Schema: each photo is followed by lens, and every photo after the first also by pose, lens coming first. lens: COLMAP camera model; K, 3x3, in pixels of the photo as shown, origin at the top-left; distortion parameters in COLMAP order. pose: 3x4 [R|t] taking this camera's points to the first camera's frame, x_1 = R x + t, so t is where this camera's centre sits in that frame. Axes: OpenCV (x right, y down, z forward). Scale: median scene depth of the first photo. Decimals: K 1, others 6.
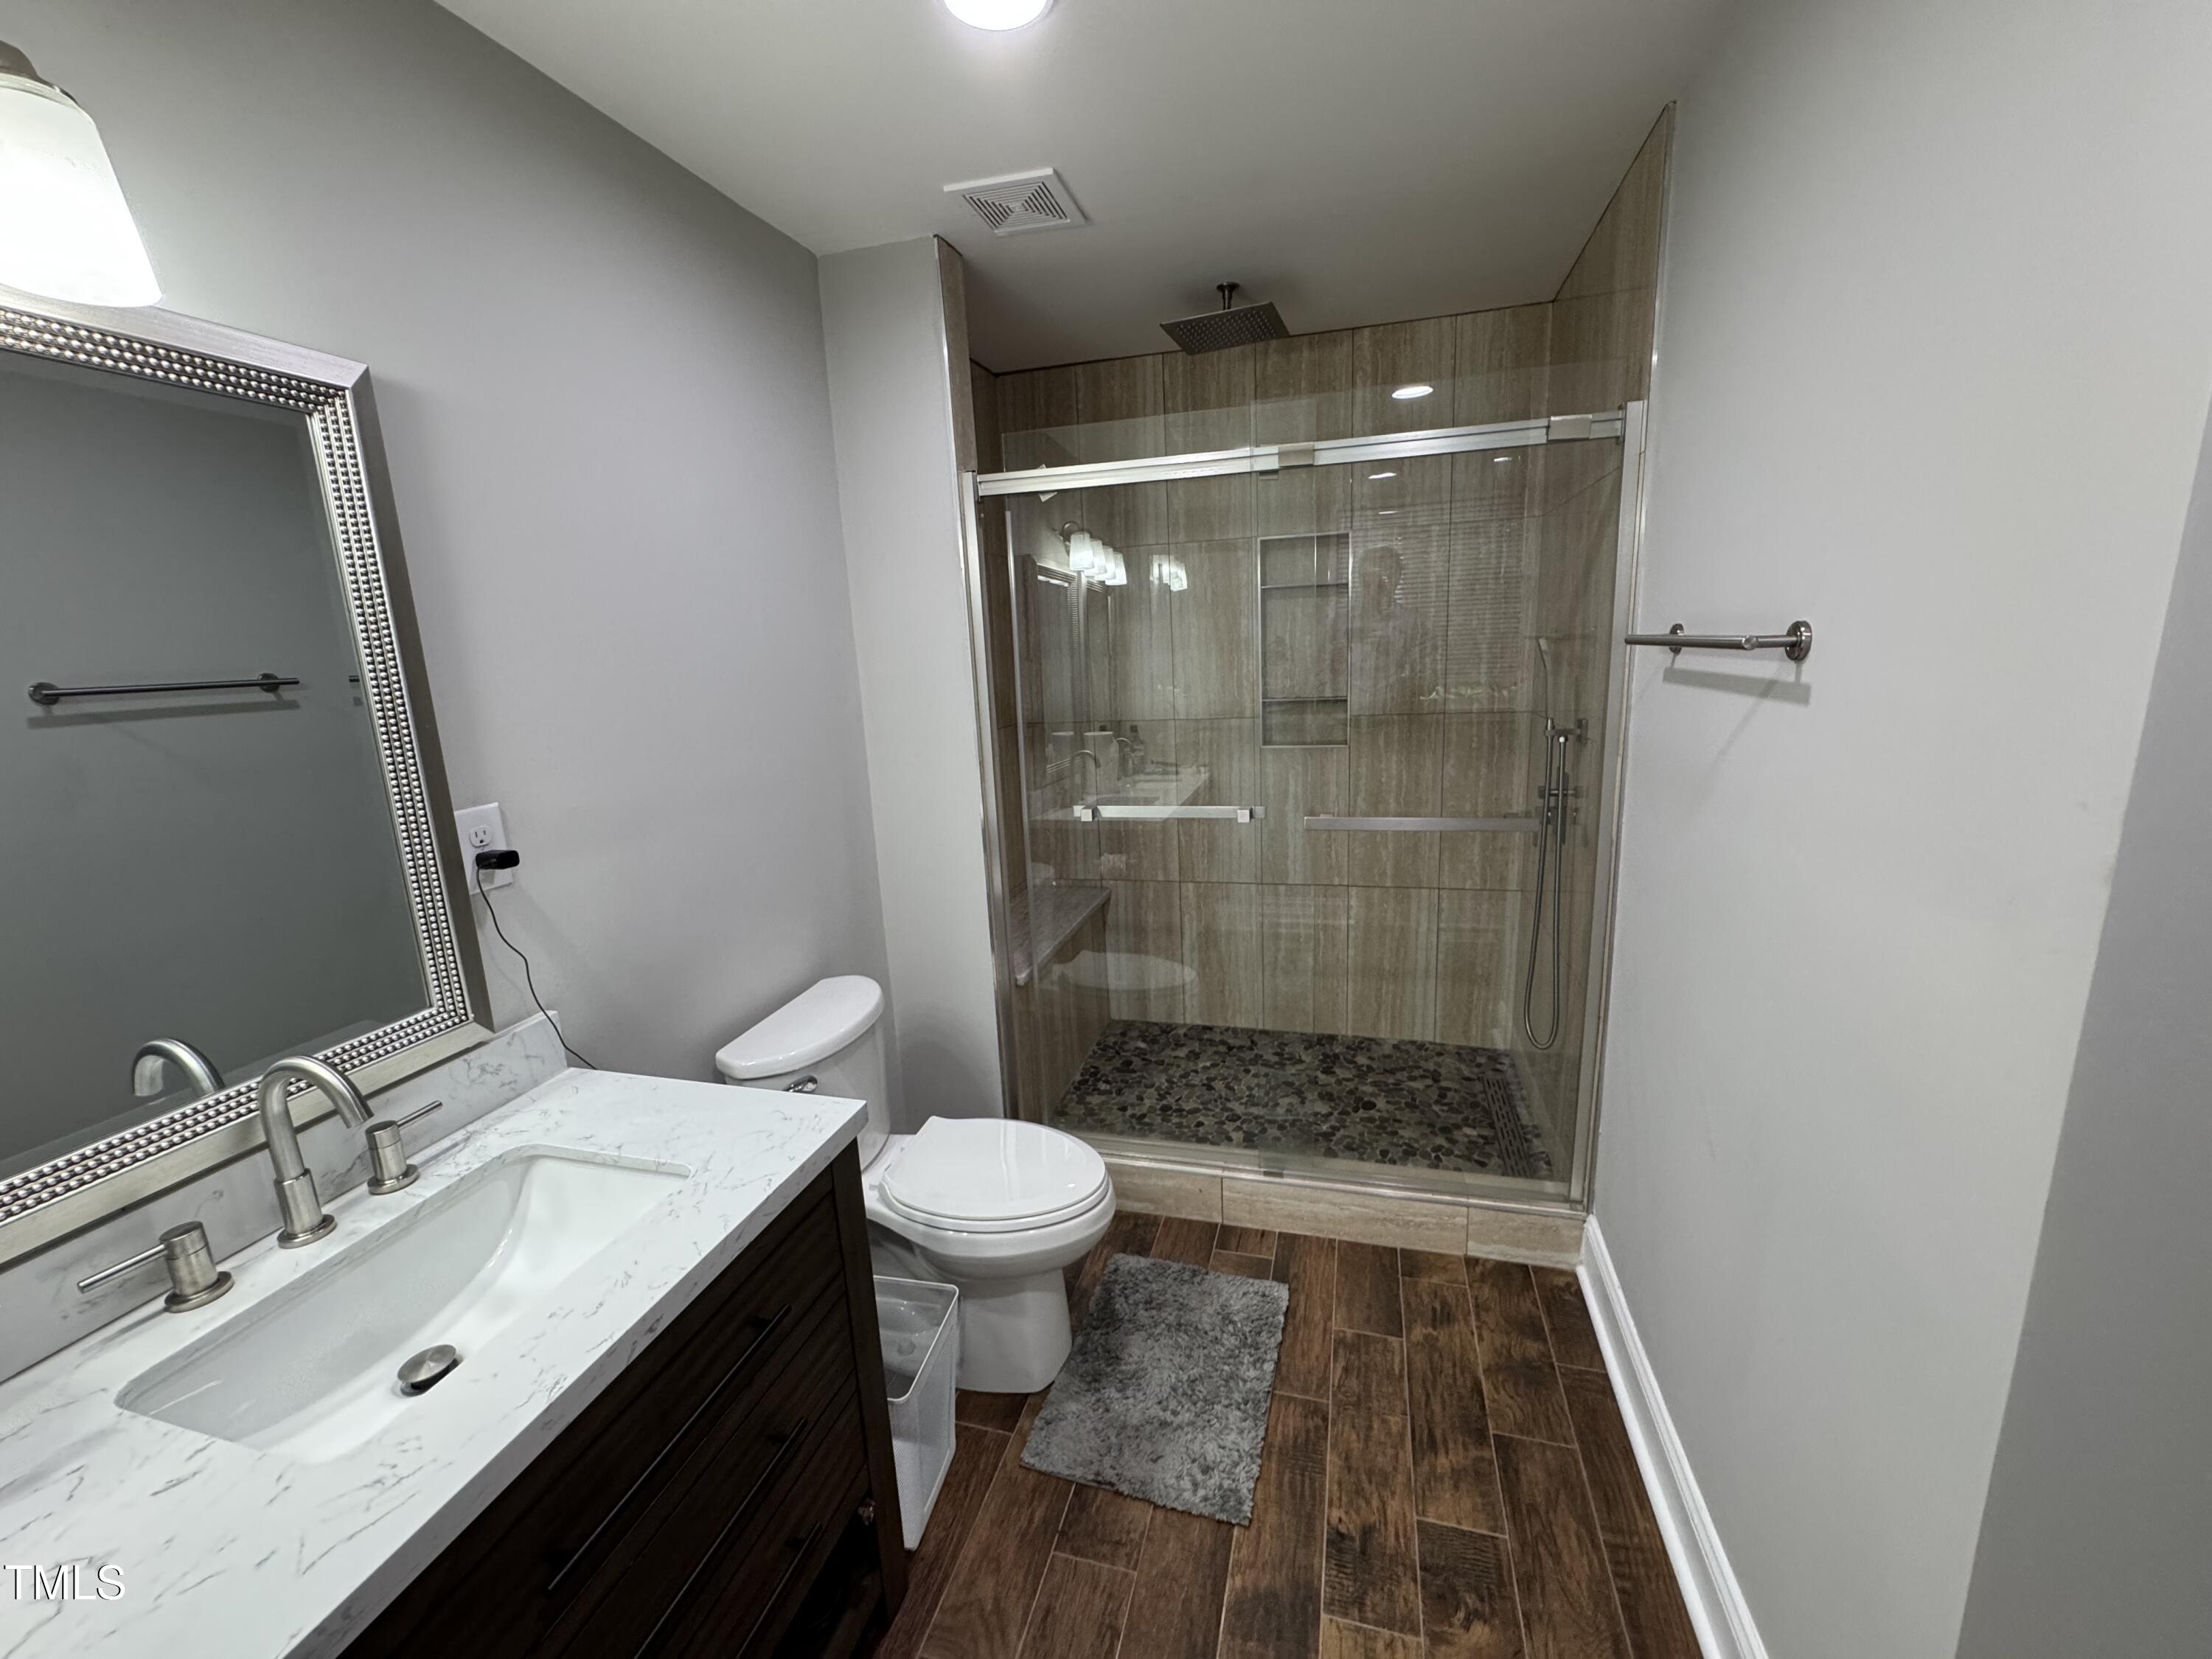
lens RADIAL K [[883.8, 0, 1107.4], [0, 883.8, 828.8], [0, 0, 1]] dist [-0.002422, 0.000678]
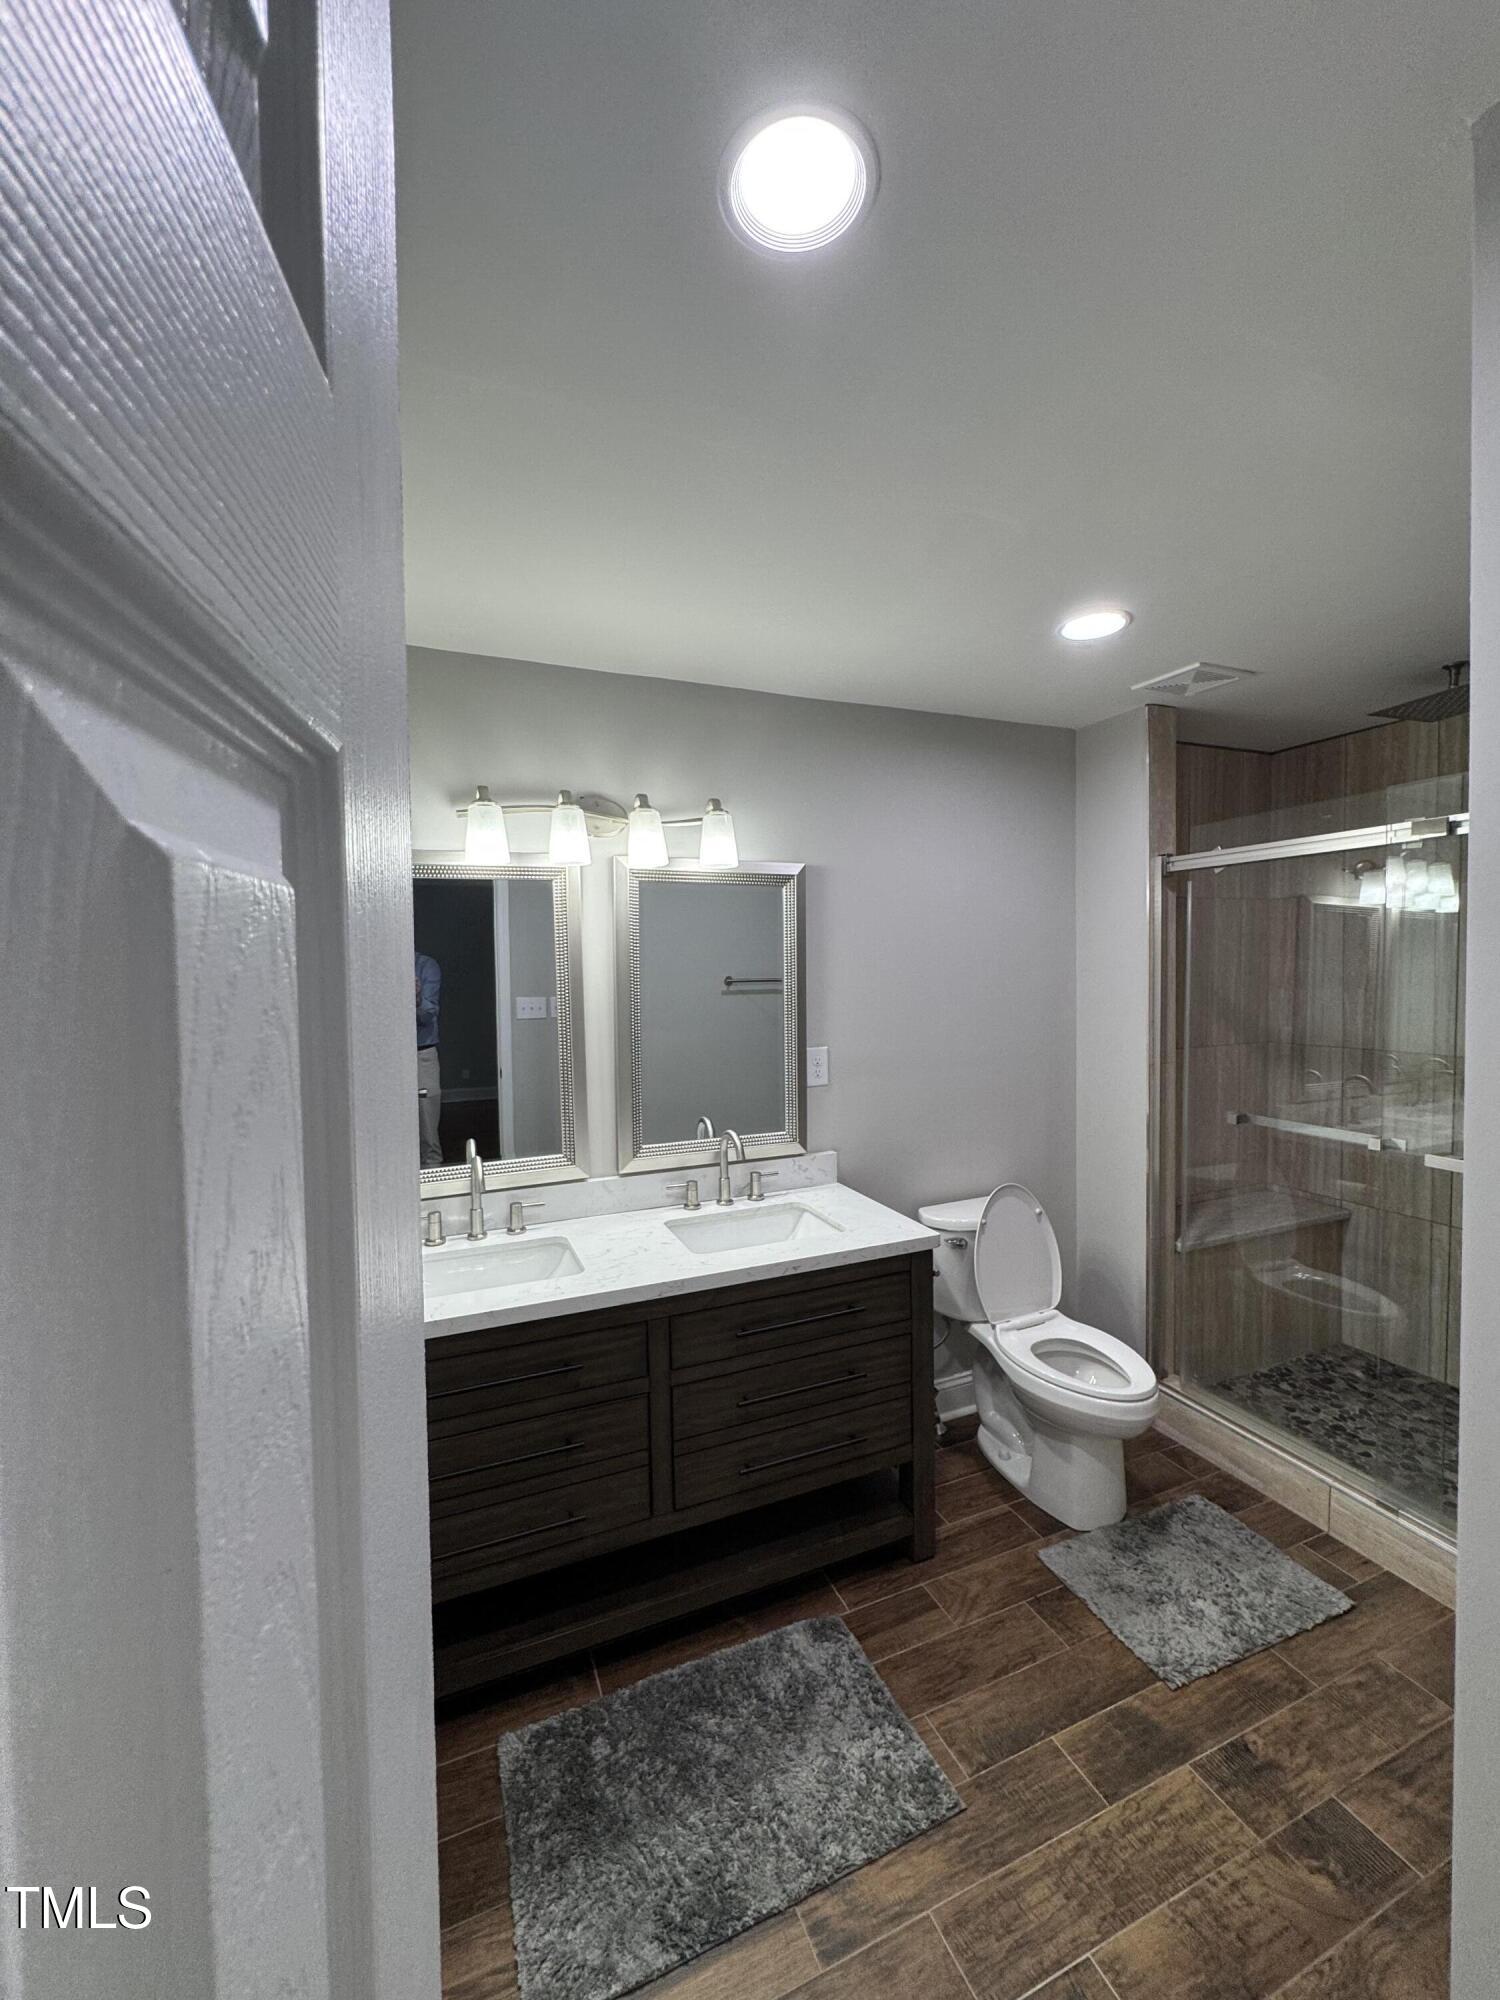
lens RADIAL K [[799.1, 0, 750.8], [0, 799.1, 998.4], [0, 0, 1]] dist [-0.002422, 0.000678]
pose [[0.622606, 0.065691, -0.779773, 0.506540], [-0.173830, 0.983184, -0.055966, -0.002726], [0.762984, 0.170393, 0.623555, -0.270578]]
